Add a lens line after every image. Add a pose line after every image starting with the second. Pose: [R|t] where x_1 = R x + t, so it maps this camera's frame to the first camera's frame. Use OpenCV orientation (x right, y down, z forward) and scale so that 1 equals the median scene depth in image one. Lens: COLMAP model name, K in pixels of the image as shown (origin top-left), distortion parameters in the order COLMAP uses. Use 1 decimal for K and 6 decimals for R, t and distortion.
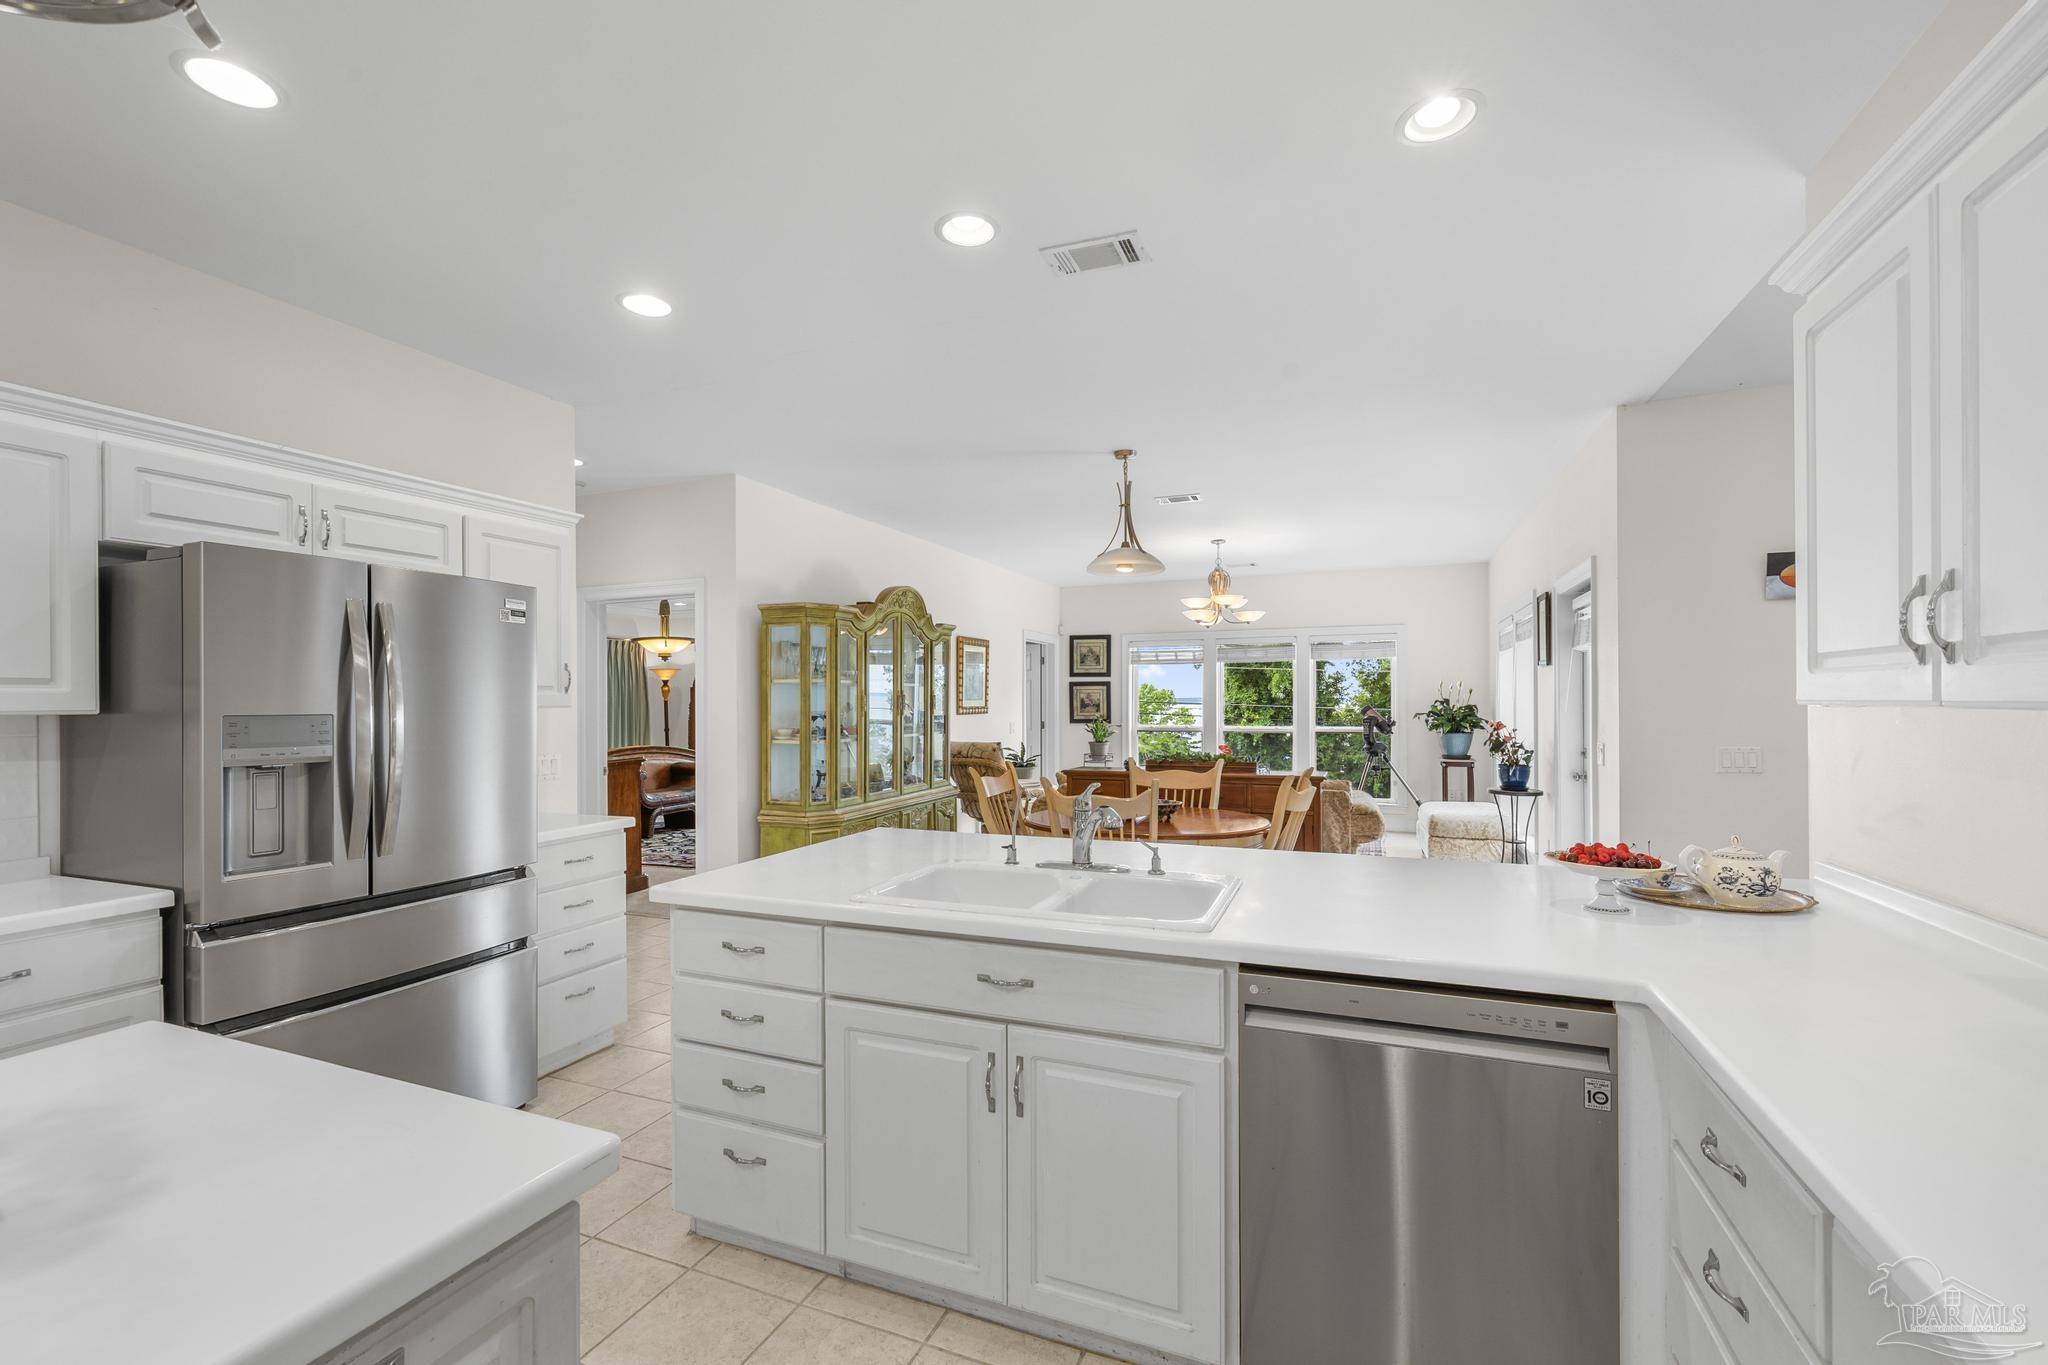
lens RADIAL K [[878.5, 0, 1019.0], [0, 878.5, 705.8], [0, 0, 1]] dist [-0.001035, 0.000223]
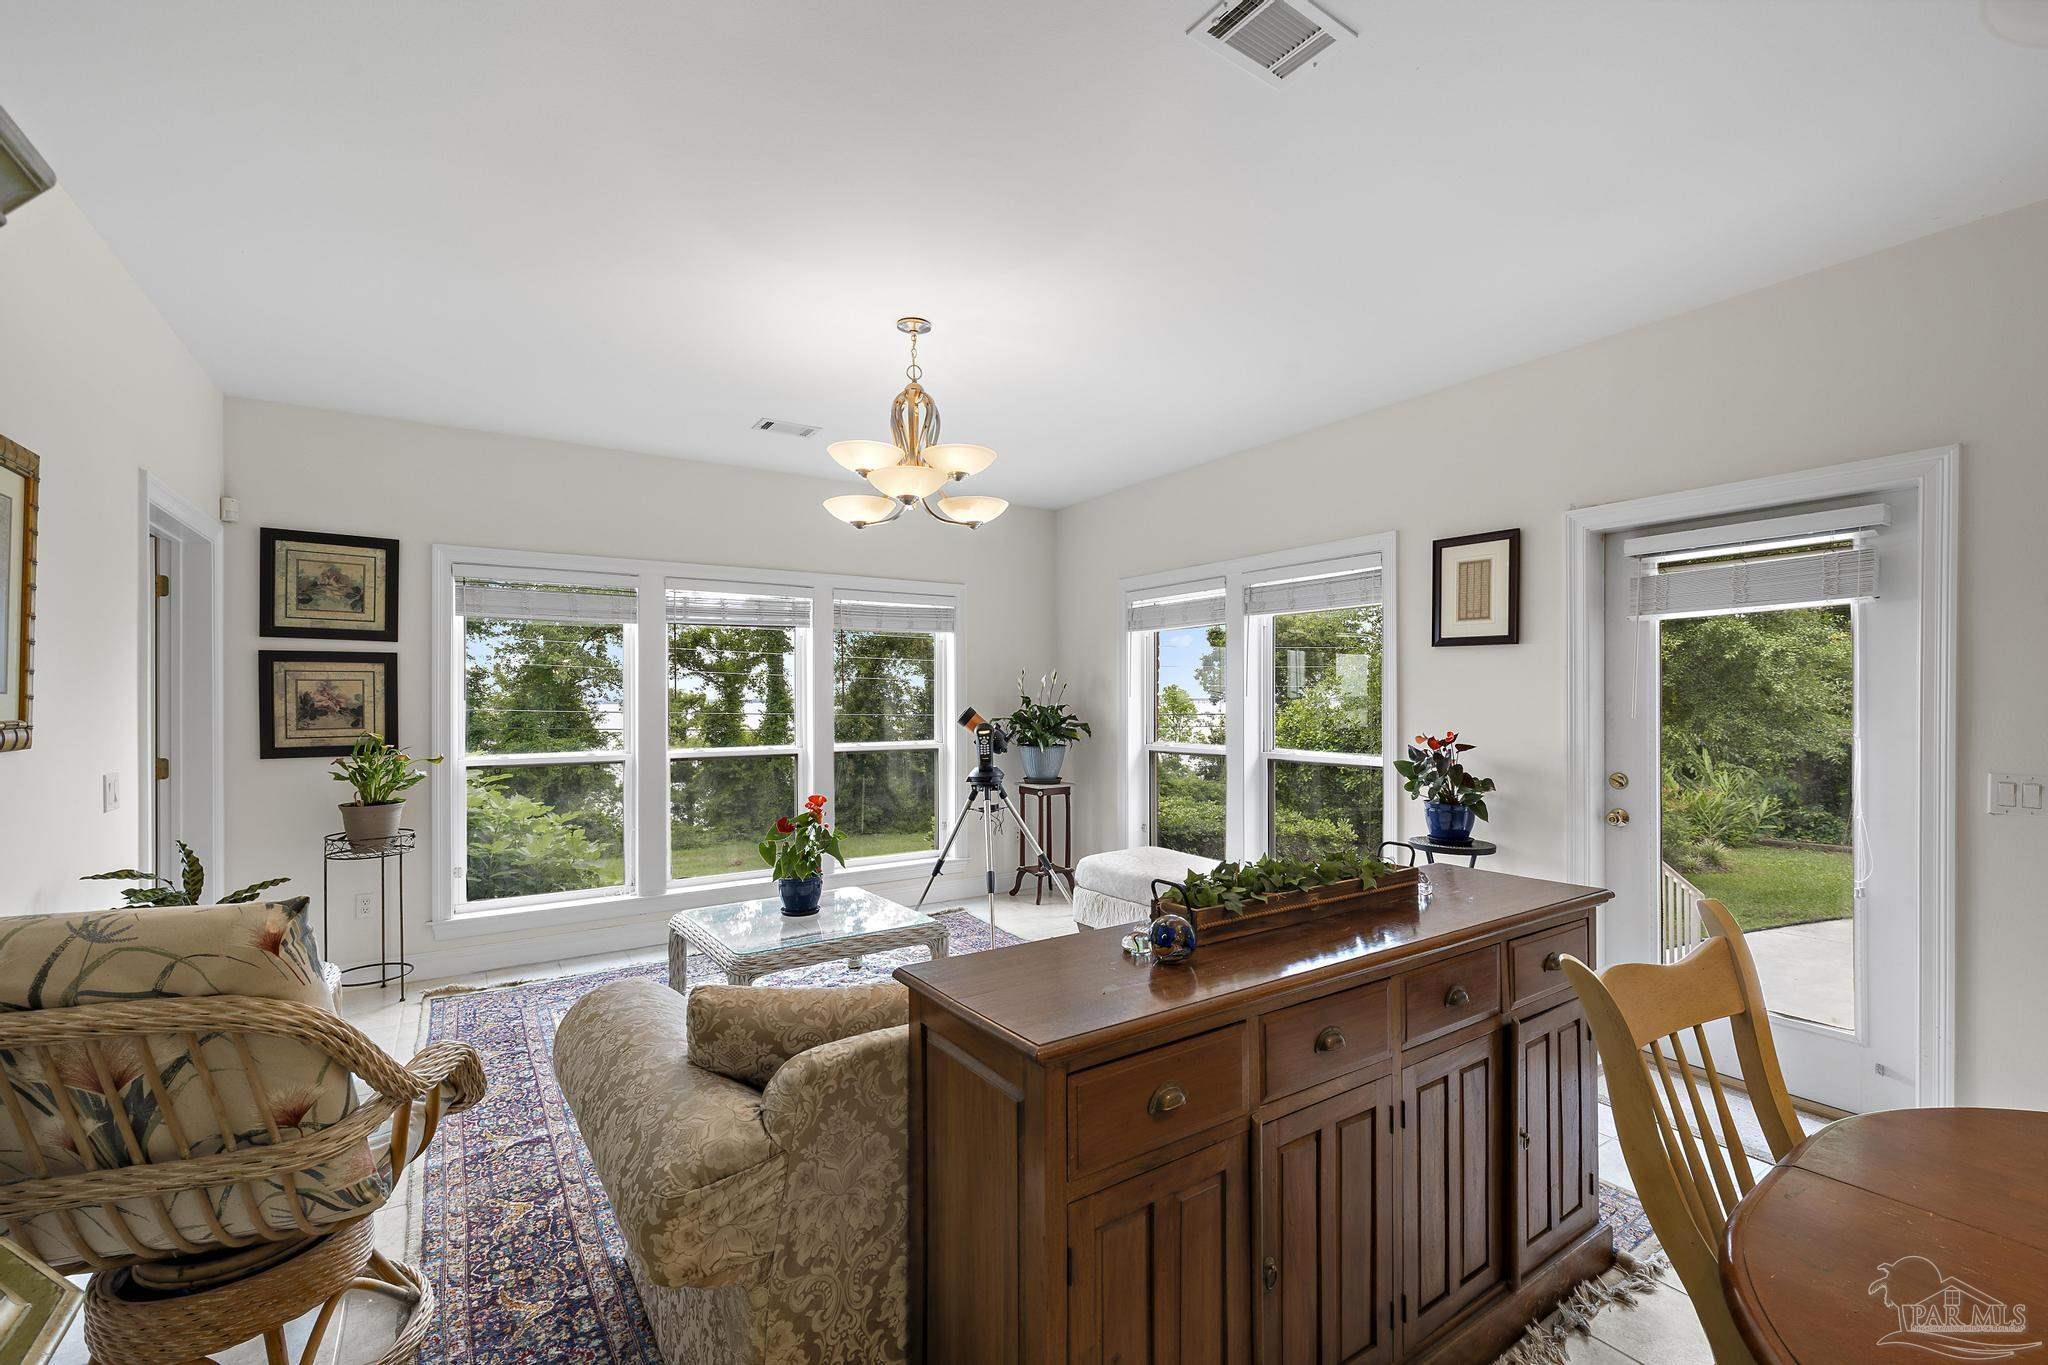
lens RADIAL K [[856.4, 0, 1025.4], [0, 856.4, 702.3], [0, 0, 1]] dist [0.000058, 0.000127]
pose [[0.558316, -0.002243, 0.829626, -0.065859], [0.007454, 0.999970, -0.002312, -0.001242], [-0.829595, 0.007475, 0.558315, 0.524594]]
